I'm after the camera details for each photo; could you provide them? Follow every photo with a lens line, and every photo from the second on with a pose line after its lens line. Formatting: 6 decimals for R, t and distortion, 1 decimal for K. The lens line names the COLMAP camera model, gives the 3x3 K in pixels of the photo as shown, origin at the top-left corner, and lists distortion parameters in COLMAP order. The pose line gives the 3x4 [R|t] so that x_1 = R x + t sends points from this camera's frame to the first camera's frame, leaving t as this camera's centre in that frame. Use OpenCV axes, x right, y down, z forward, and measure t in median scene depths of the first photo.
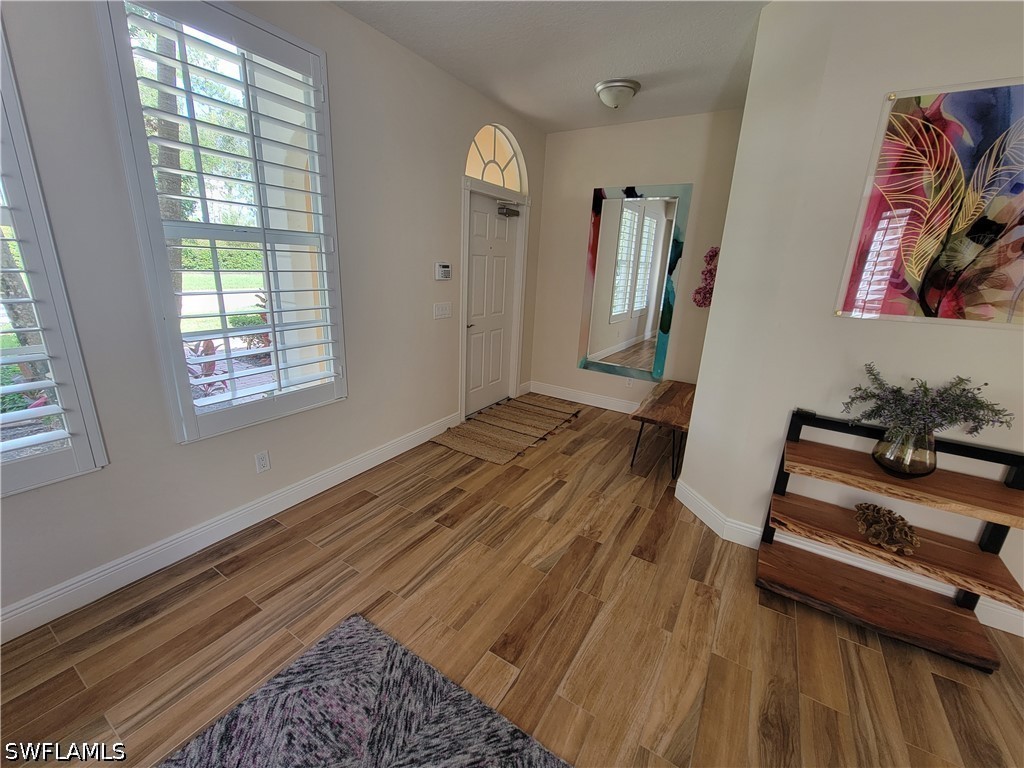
lens RADIAL K [[417.2, 0, 506.4], [0, 417.2, 384.1], [0, 0, 1]] dist [-0.009737, 0.000177]
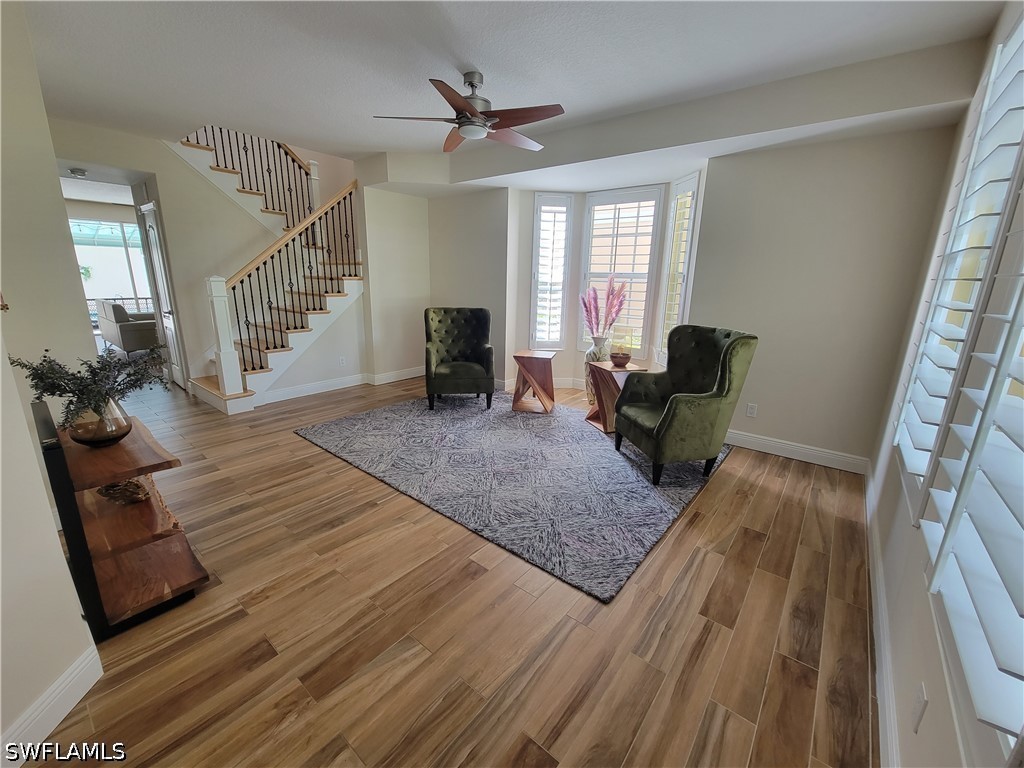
lens RADIAL K [[417.2, 0, 507.6], [0, 417.2, 384.7], [0, 0, 1]] dist [-0.009737, 0.000177]
pose [[-0.991165, -0.091243, 0.096266, -0.140415], [-0.029091, 0.857666, 0.513384, -0.421564], [-0.129406, 0.506048, -0.852743, 1.471604]]
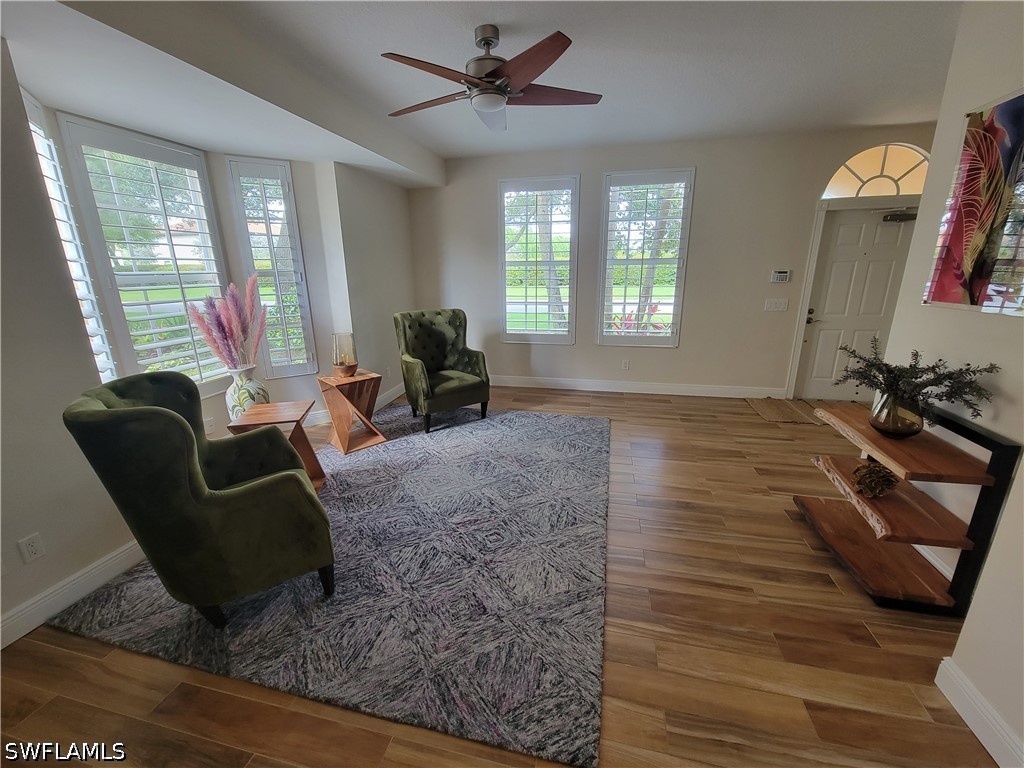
lens RADIAL K [[417.2, 0, 505.8], [0, 417.2, 382.9], [0, 0, 1]] dist [-0.009737, 0.000177]
pose [[0.326081, 0.208920, -0.921967, 1.429761], [-0.235009, 0.962572, 0.135003, 0.150363], [0.915665, 0.172649, 0.362975, -0.403378]]
